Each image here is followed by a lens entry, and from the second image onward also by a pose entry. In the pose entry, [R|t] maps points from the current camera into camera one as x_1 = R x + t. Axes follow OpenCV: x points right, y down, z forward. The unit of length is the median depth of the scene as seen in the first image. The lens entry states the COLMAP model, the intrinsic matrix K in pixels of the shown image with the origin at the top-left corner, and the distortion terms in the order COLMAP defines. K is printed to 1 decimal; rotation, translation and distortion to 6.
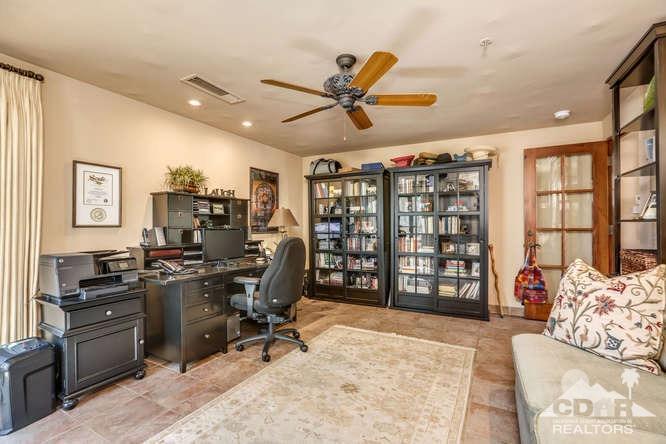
lens RADIAL K [[299.9, 0, 331.6], [0, 299.9, 224.3], [0, 0, 1]] dist [-0.014248, 0.003397]
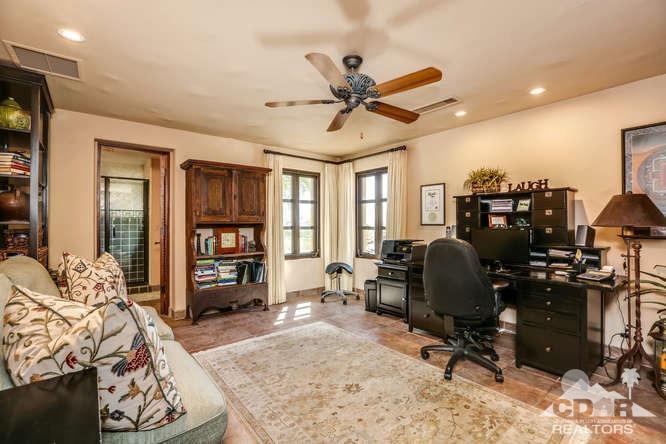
lens RADIAL K [[299.9, 0, 331.9], [0, 299.9, 222.5], [0, 0, 1]] dist [-0.014248, 0.003397]
pose [[-0.371964, -0.001415, -0.928246, 0.807377], [0.005499, 0.999978, -0.003728, -0.001465], [0.928231, -0.006491, -0.371948, 1.043026]]
